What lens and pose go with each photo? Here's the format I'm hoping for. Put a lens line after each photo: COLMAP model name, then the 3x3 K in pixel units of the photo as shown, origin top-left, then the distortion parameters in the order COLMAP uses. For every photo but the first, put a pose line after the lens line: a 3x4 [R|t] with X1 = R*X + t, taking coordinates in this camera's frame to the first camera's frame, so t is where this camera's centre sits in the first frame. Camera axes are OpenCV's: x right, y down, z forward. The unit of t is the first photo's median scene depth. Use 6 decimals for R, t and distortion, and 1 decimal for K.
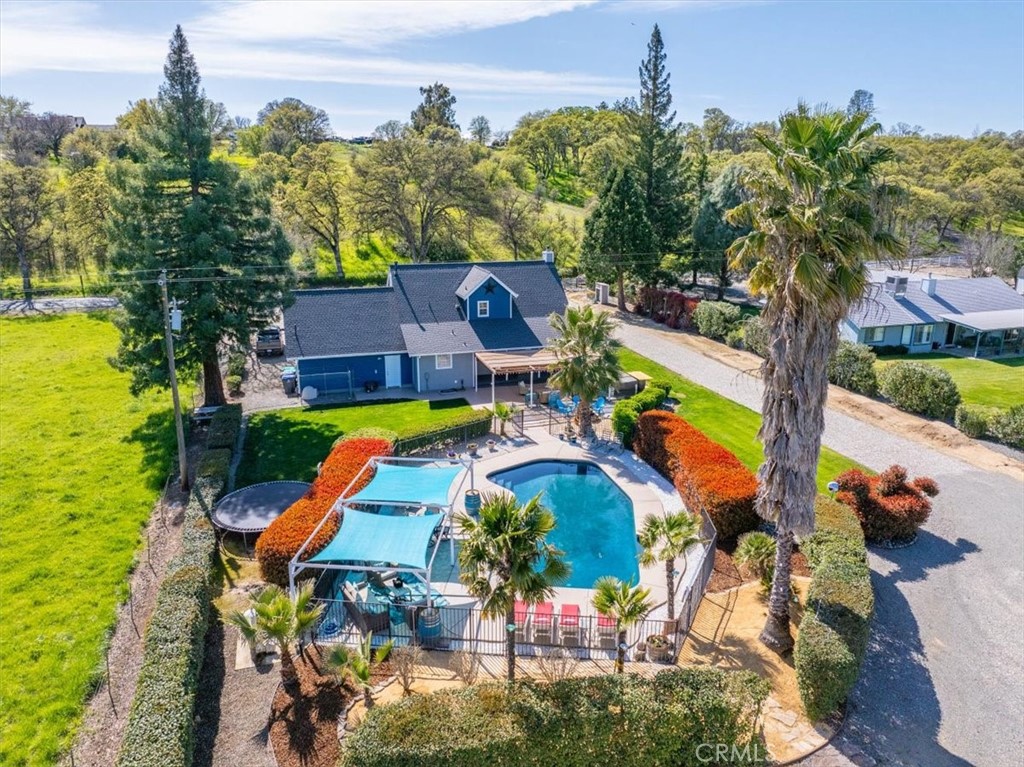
lens RADIAL K [[727.4, 0, 512.0], [0, 727.4, 383.5], [0, 0, 1]] dist [-0.051472, 0.030453]
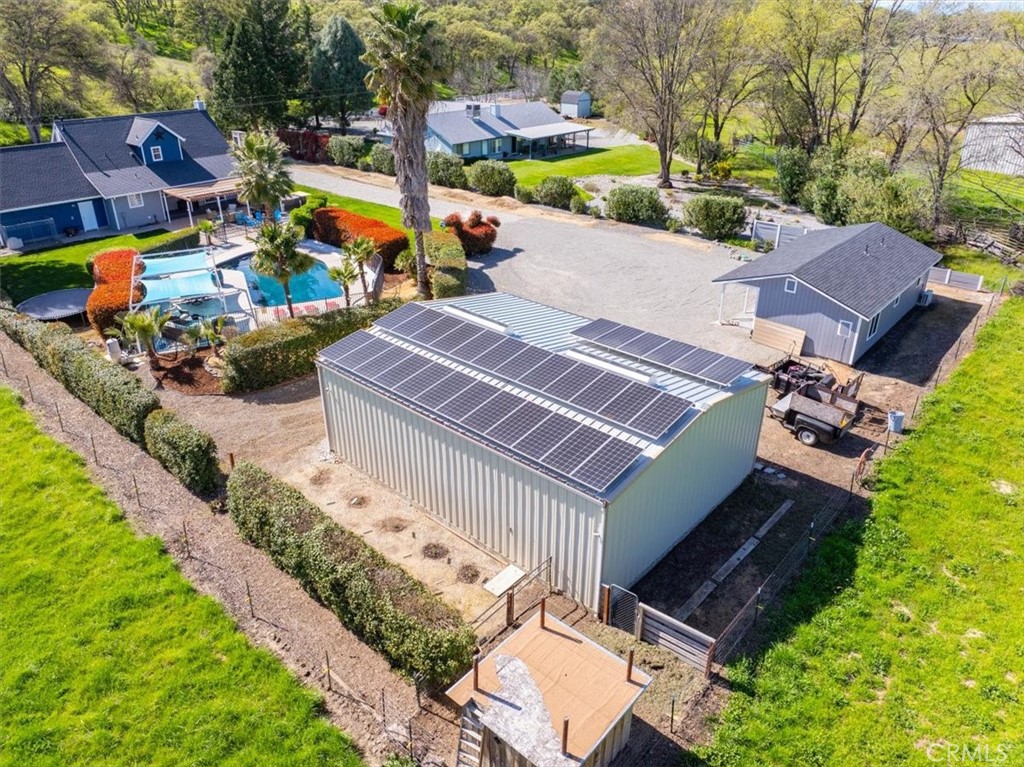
lens RADIAL K [[727.4, 0, 512.0], [0, 727.4, 383.5], [0, 0, 1]] dist [-0.051472, 0.030453]
pose [[0.868795, -0.226158, 0.440509, -0.135177], [0.139406, 0.965337, 0.220660, 0.080302], [-0.475143, -0.130299, 0.870207, -0.332677]]
